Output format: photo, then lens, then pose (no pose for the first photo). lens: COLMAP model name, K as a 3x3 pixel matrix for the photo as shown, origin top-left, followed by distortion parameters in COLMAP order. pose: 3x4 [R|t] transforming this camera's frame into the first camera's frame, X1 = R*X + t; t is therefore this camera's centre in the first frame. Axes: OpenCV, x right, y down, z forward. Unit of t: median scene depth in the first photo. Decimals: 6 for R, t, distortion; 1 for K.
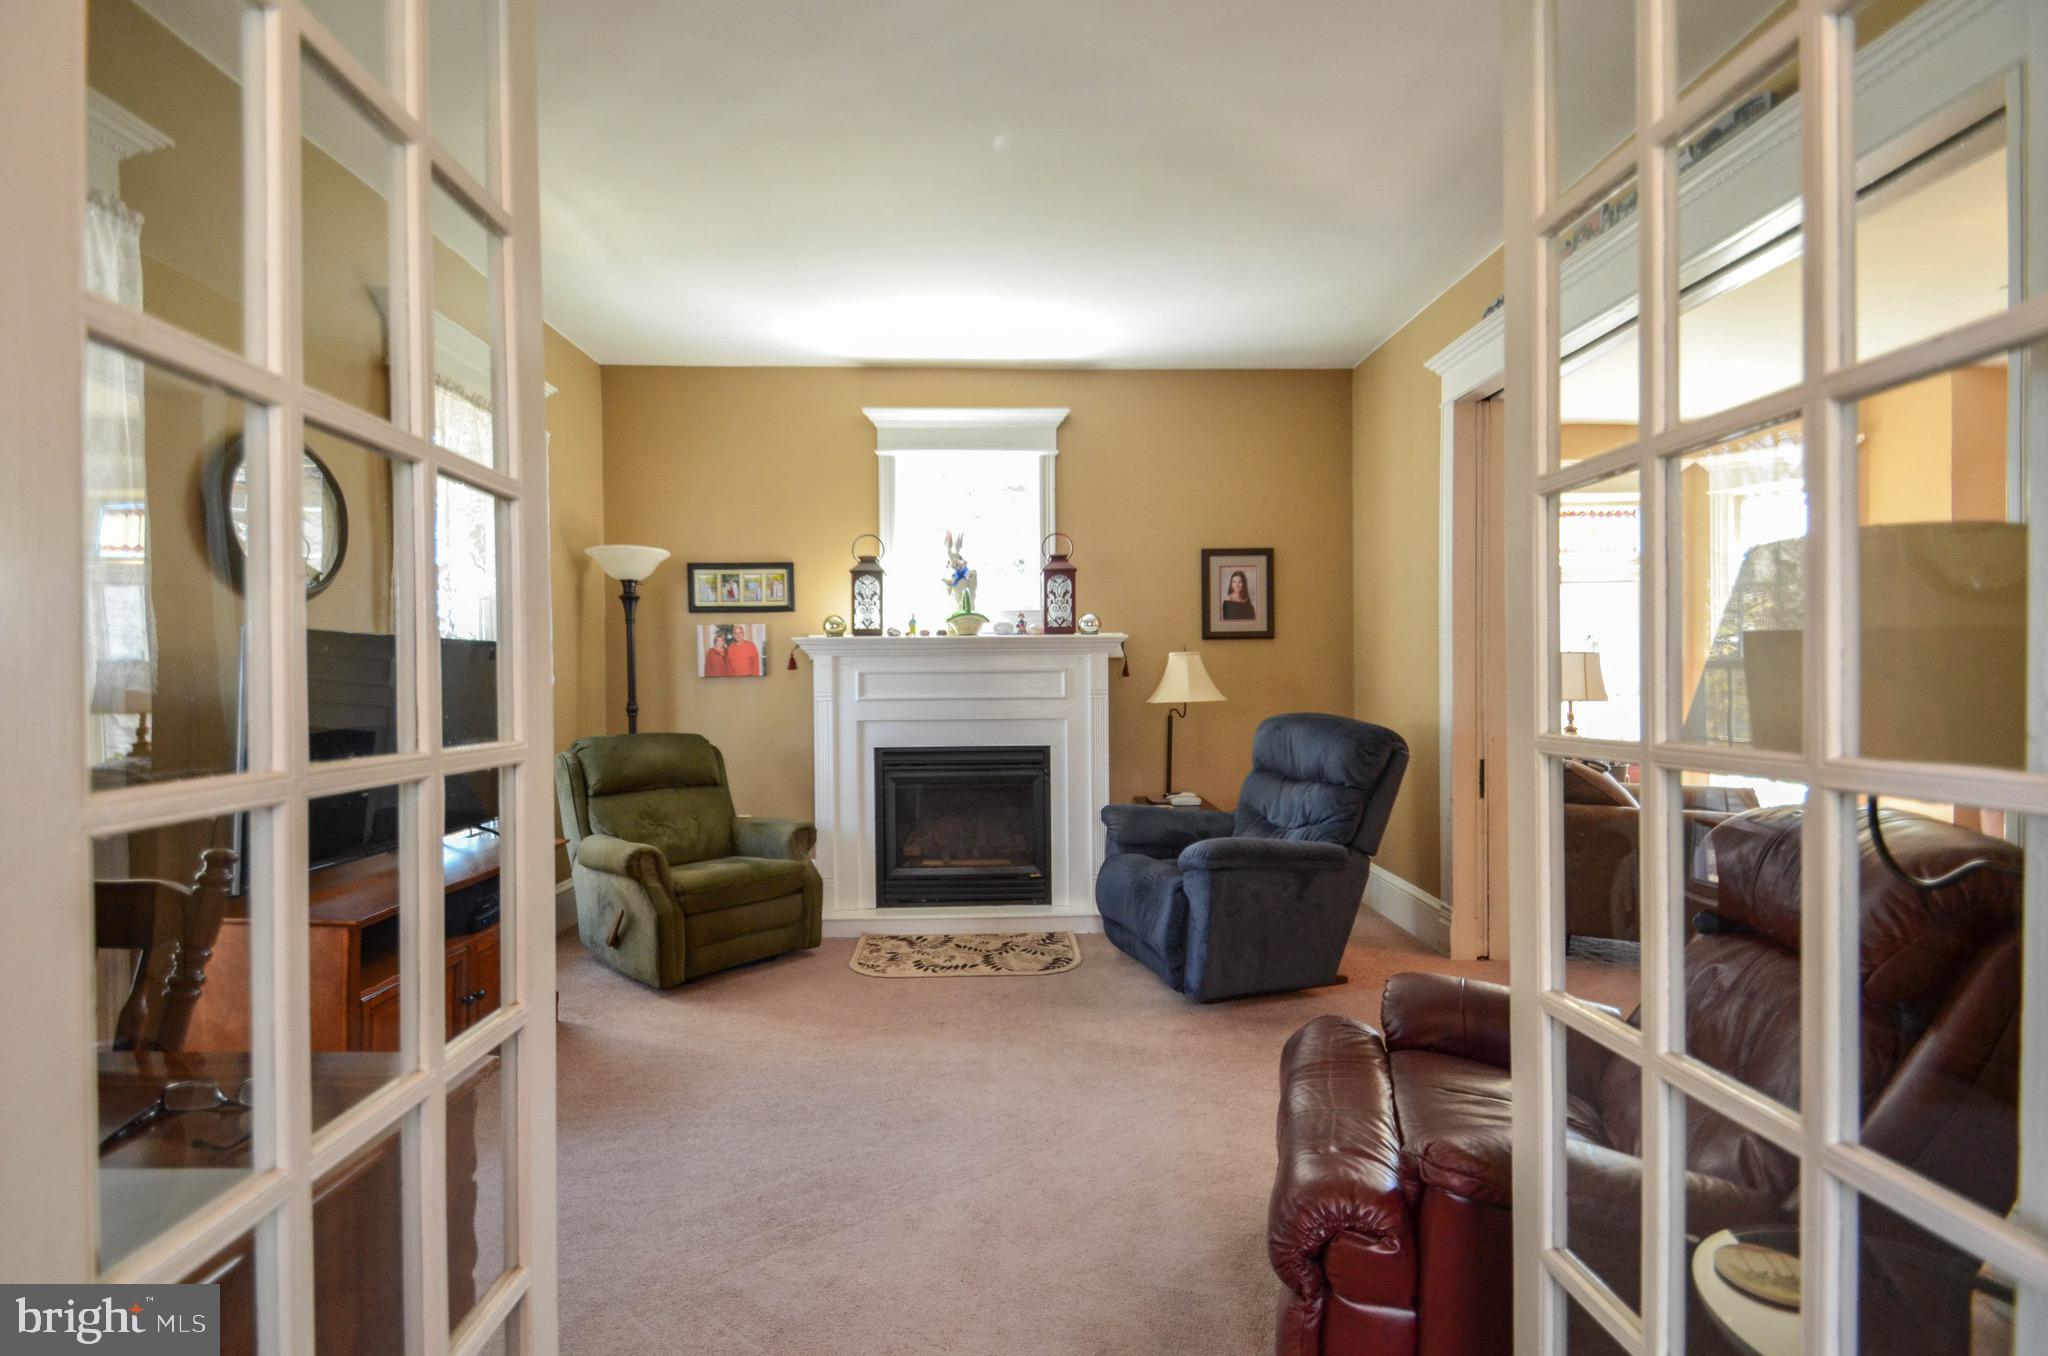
lens RADIAL K [[877.3, 0, 1024.0], [0, 877.3, 678.0], [0, 0, 1]] dist [-0.000171, 0.000003]
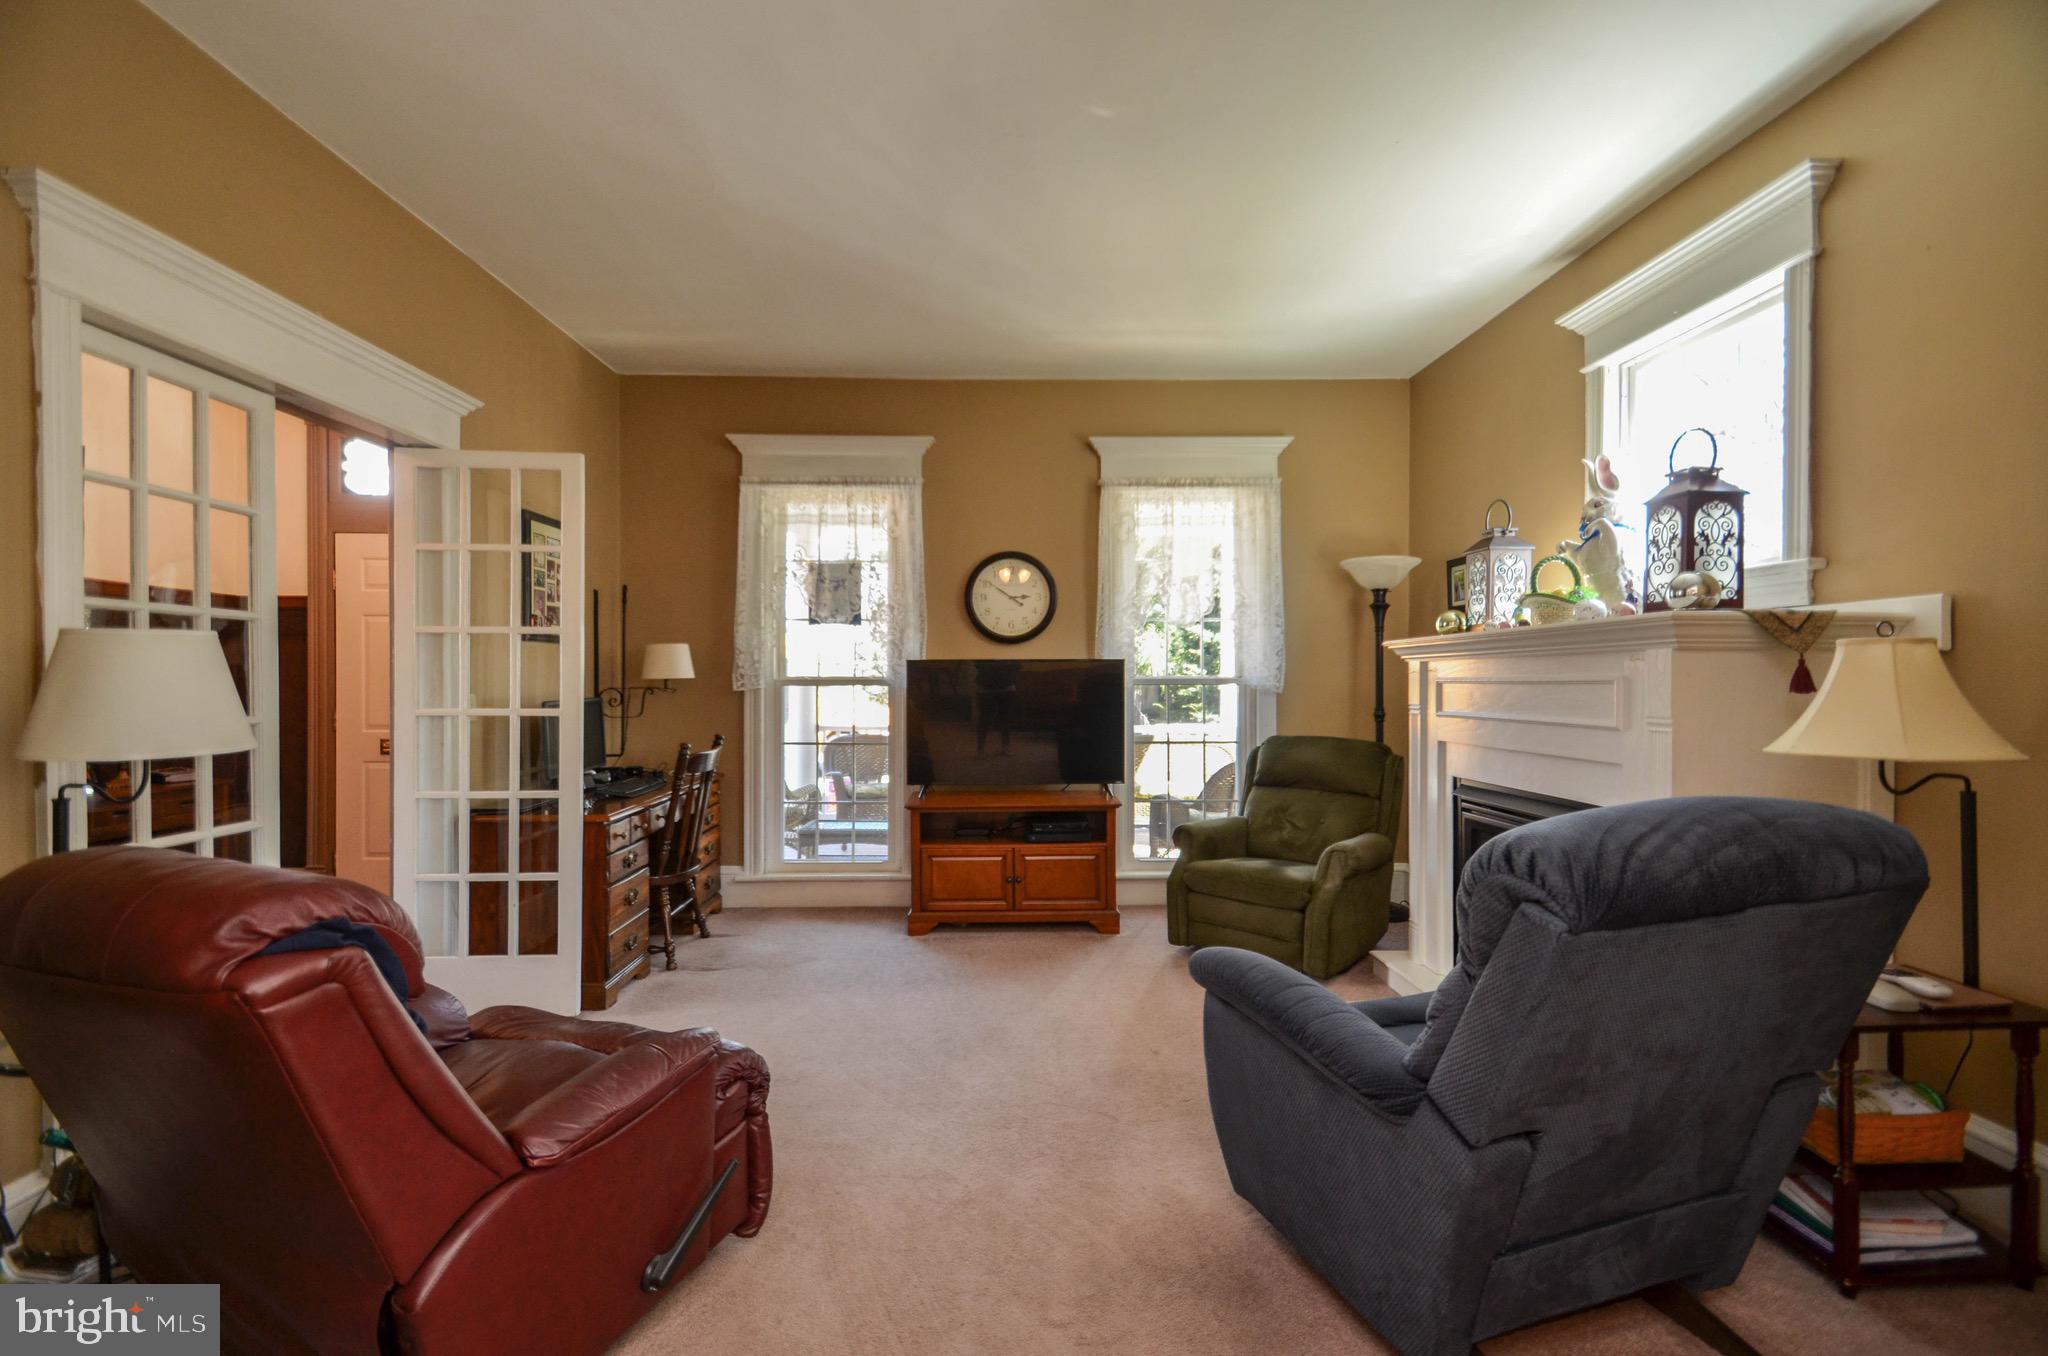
lens RADIAL K [[885.4, 0, 1024.0], [0, 885.4, 678.0], [0, 0, 1]] dist [0.014468, -0.000027]
pose [[0.001160, 0.013687, -0.999906, 0.558719], [0.006324, 0.999886, 0.013694, -0.021540], [0.999979, -0.006339, 0.001074, 0.547139]]
